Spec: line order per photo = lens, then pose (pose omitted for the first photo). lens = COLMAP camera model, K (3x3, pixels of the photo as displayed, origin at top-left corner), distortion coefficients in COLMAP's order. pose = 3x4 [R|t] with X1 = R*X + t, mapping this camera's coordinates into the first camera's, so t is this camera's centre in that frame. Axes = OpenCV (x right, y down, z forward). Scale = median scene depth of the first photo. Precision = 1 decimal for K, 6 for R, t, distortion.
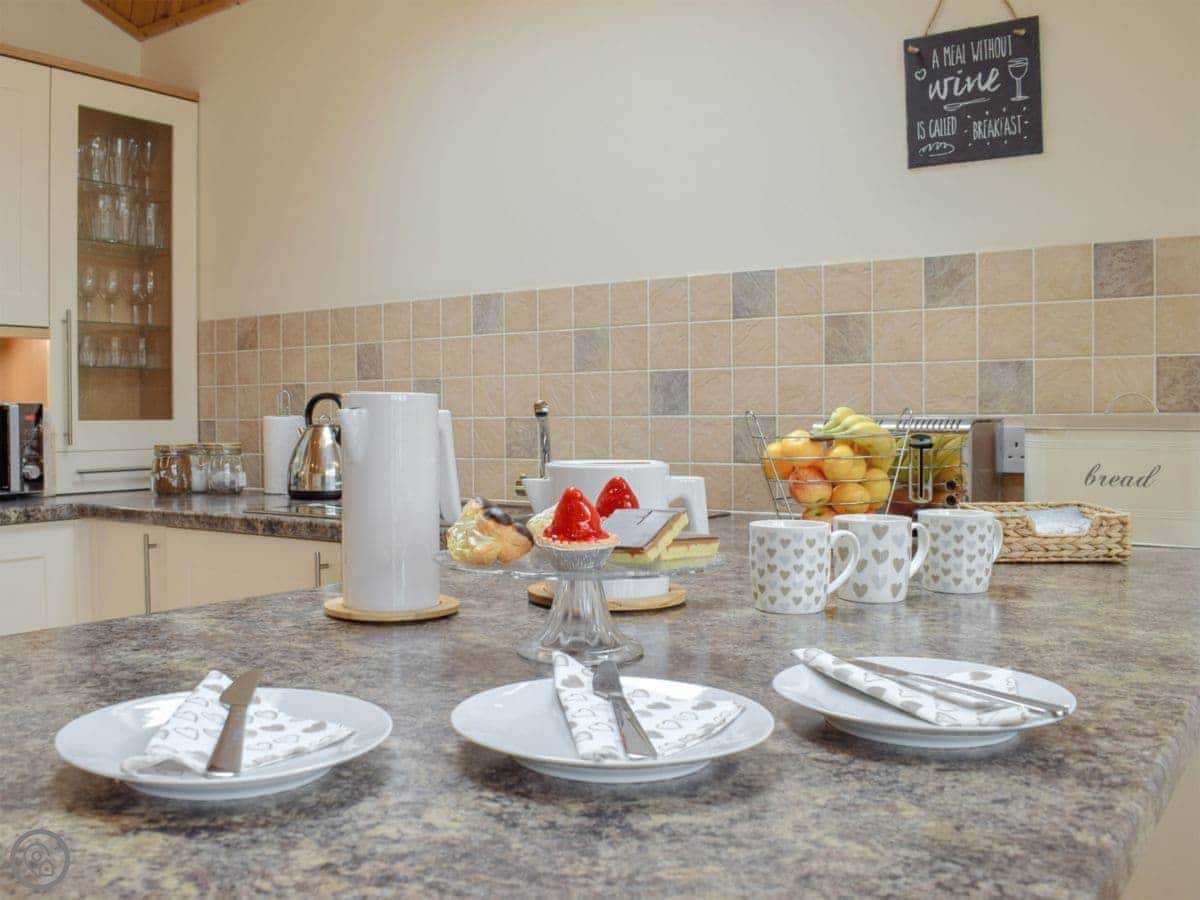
lens RADIAL K [[1125.3, 0, 600.0], [0, 1125.3, 450.0], [0, 0, 1]] dist [-0.080887, 0.009440]
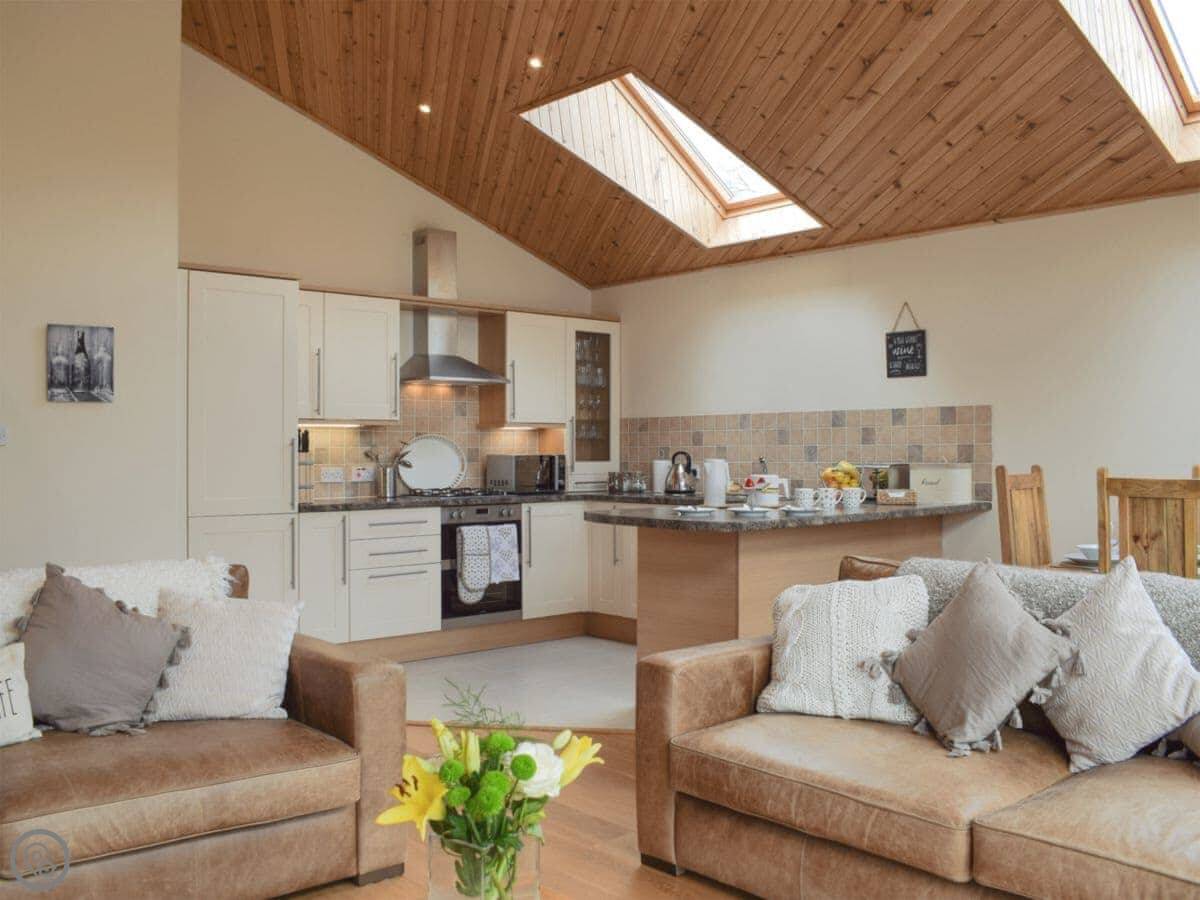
lens RADIAL K [[1065.5, 0, 642.2], [0, 1065.5, 421.5], [0, 0, 1]] dist [-0.075671, 0.001071]
pose [[0.977824, -0.002486, -0.209413, 0.232291], [-0.009657, 0.998331, -0.056943, 0.025078], [0.209205, 0.057702, 0.976168, -1.838712]]
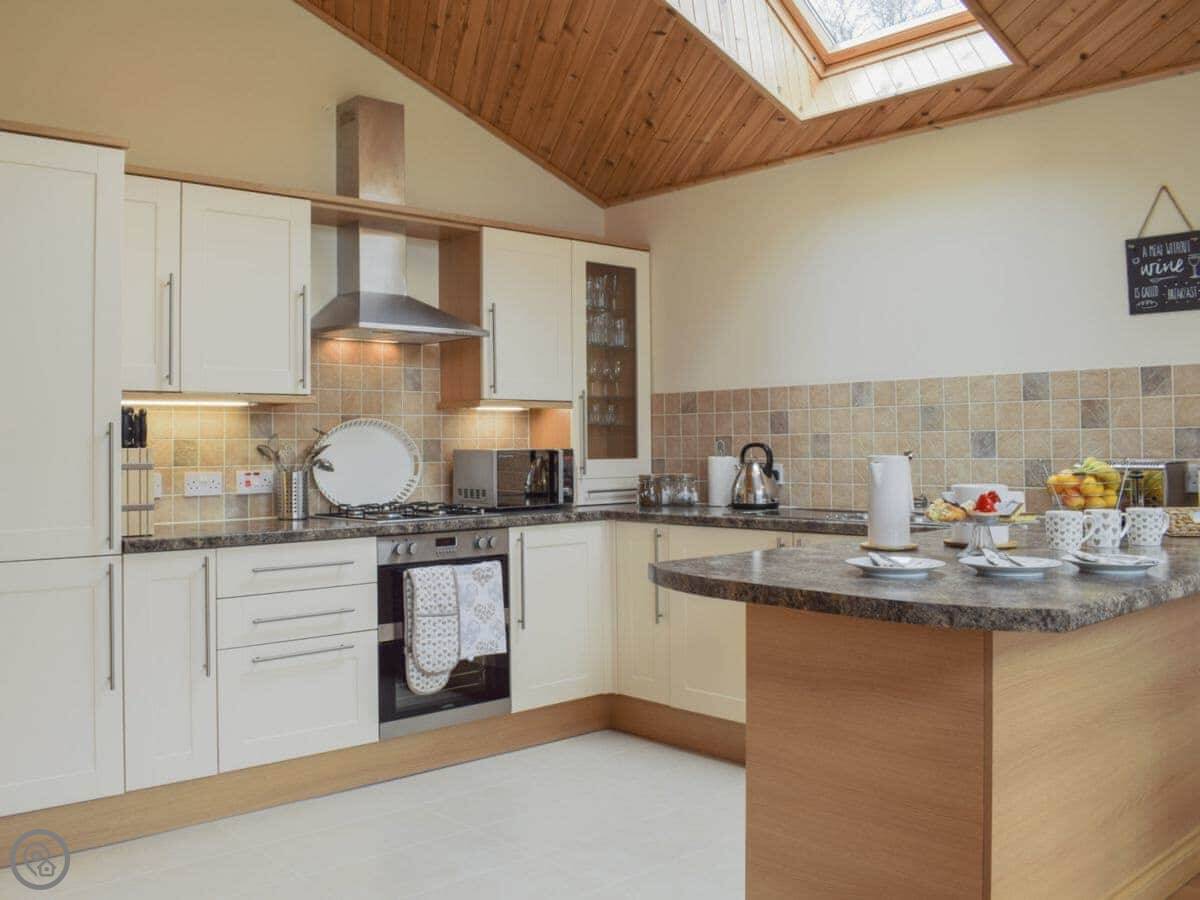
lens RADIAL K [[1104.5, 0, 598.3], [0, 1104.5, 404.7], [0, 0, 1]] dist [-0.069430, 0.003232]
pose [[0.974455, -0.010876, -0.224321, -0.148082], [-0.003787, 0.997889, -0.064833, -0.003065], [0.224553, 0.064026, 0.972356, -0.806064]]
